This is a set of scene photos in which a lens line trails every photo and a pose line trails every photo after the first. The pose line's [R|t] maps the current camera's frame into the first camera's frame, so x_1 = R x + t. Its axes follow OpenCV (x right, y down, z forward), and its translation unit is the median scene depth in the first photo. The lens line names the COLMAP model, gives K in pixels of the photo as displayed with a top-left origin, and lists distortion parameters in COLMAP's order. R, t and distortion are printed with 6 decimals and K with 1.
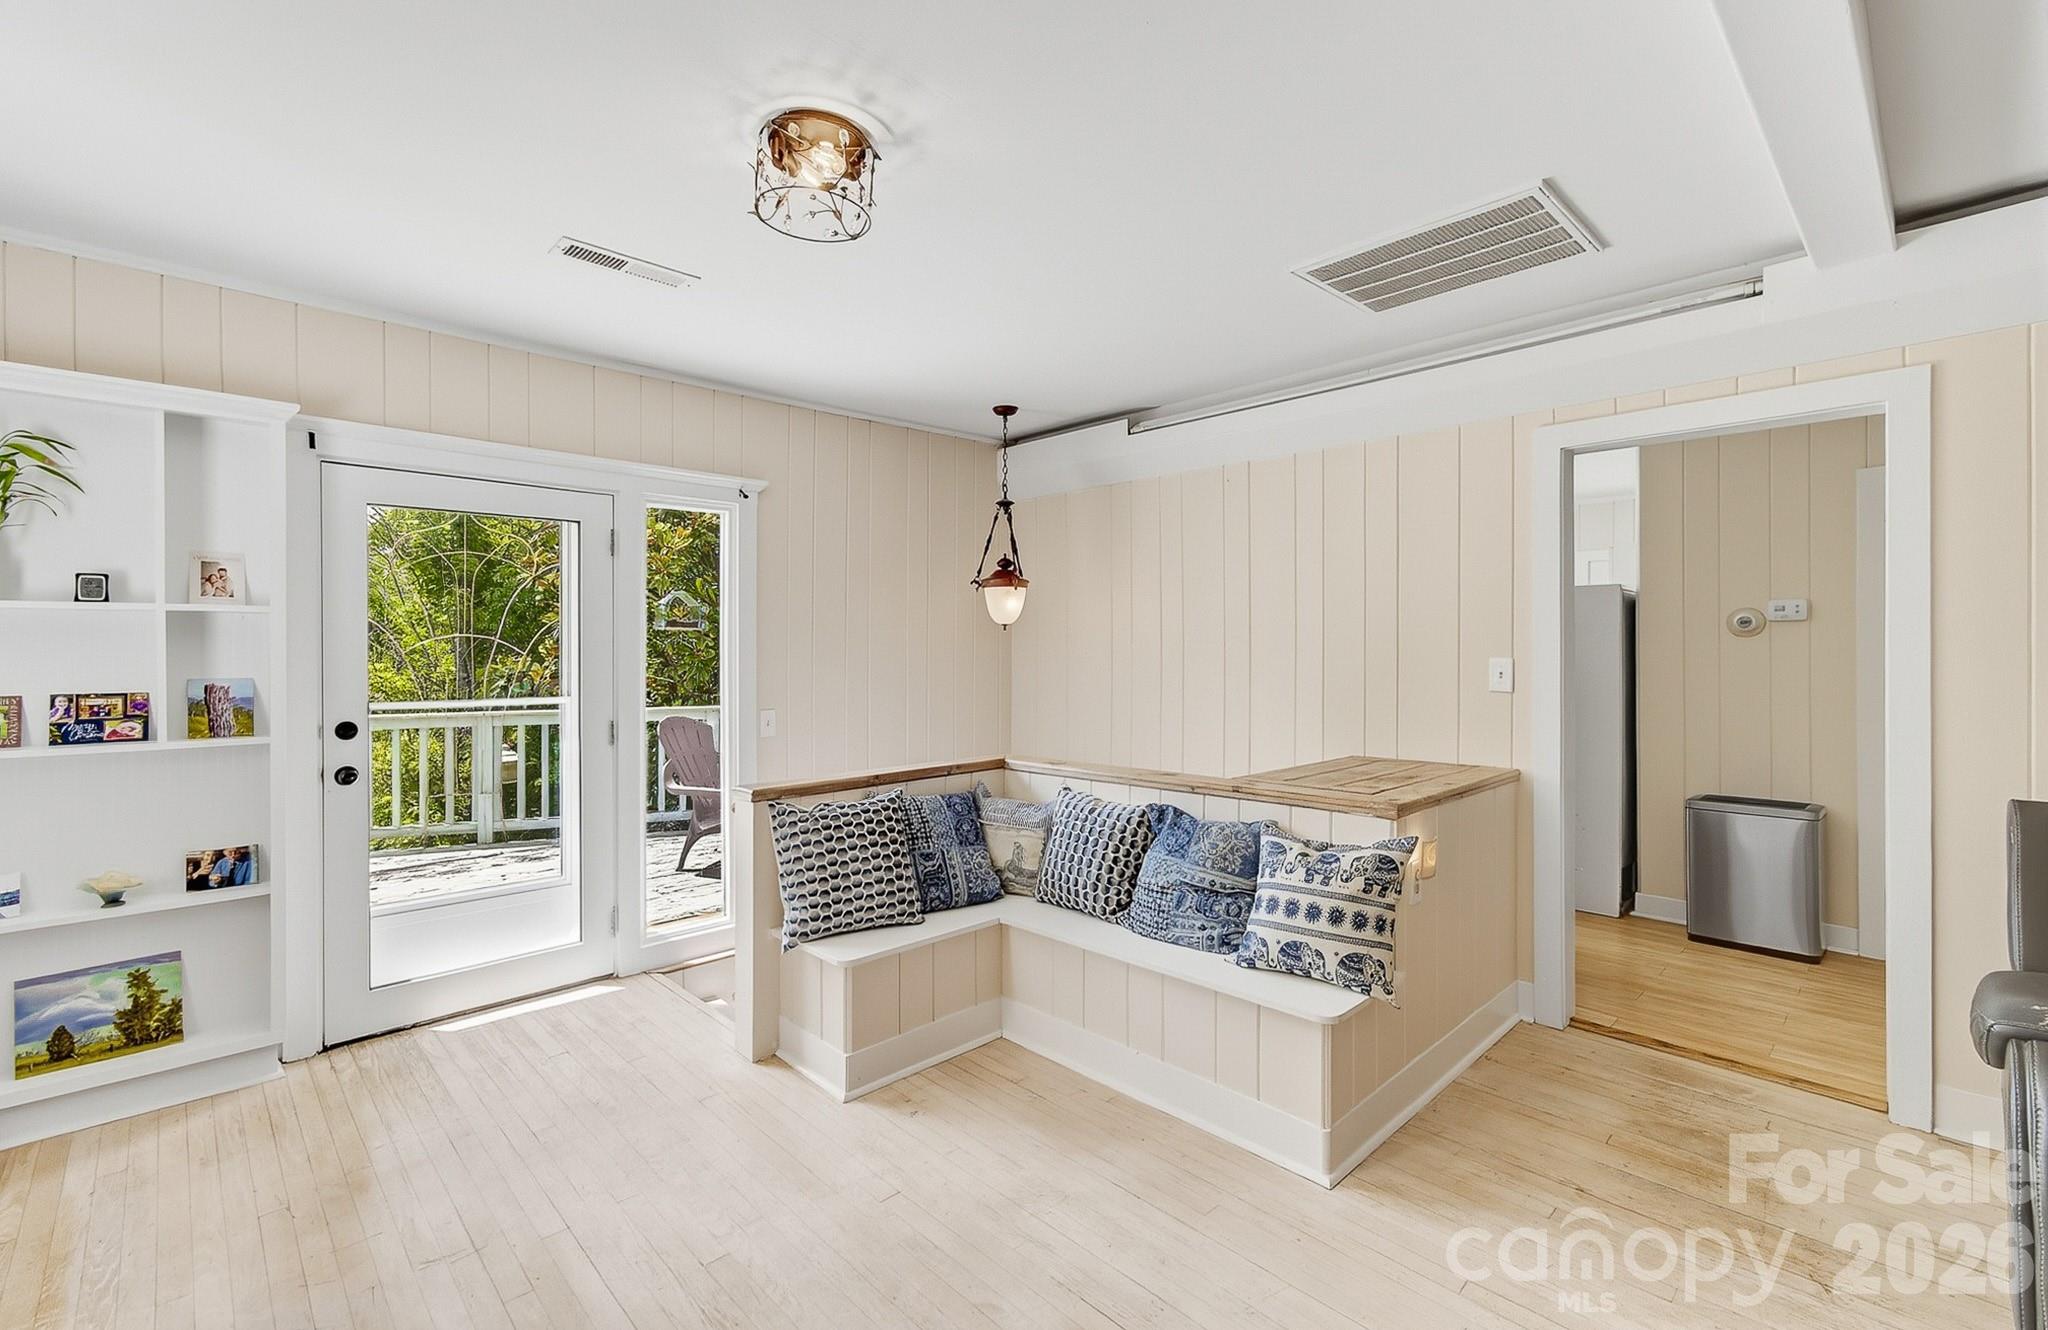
lens RADIAL K [[888.6, 0, 1046.9], [0, 888.6, 649.8], [0, 0, 1]] dist [-0.002129, -0.000011]
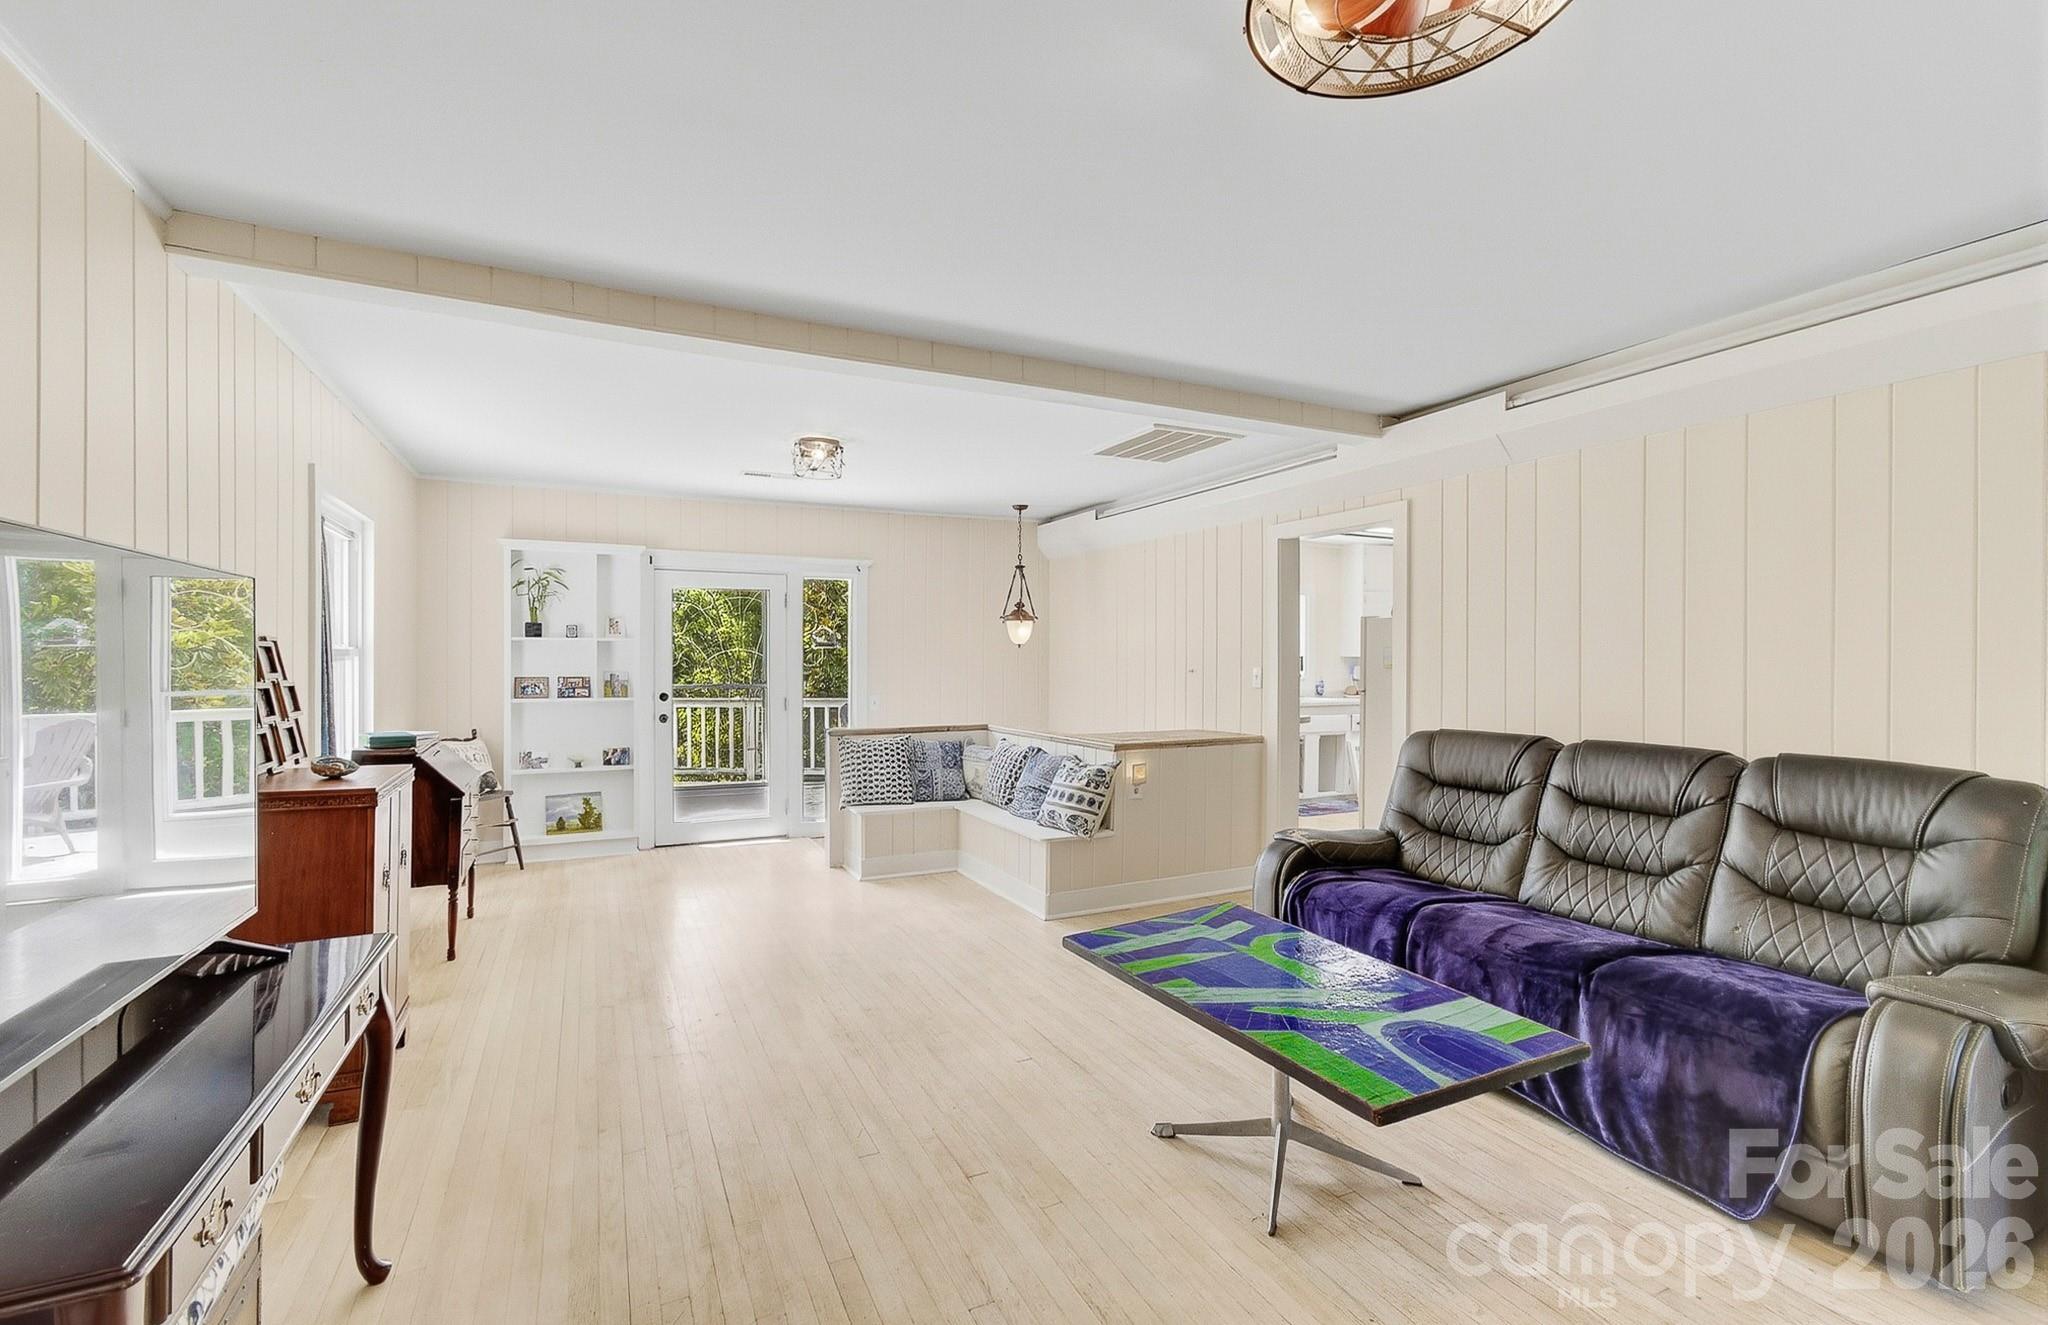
lens RADIAL K [[881.5, 0, 1012.0], [0, 881.5, 664.7], [0, 0, 1]] dist [-0.001954, 0.000362]
pose [[0.946252, 0.007867, -0.323335, 0.710707], [-0.006604, 0.999966, 0.005004, -0.000973], [0.323363, -0.002600, 0.946271, -0.757077]]
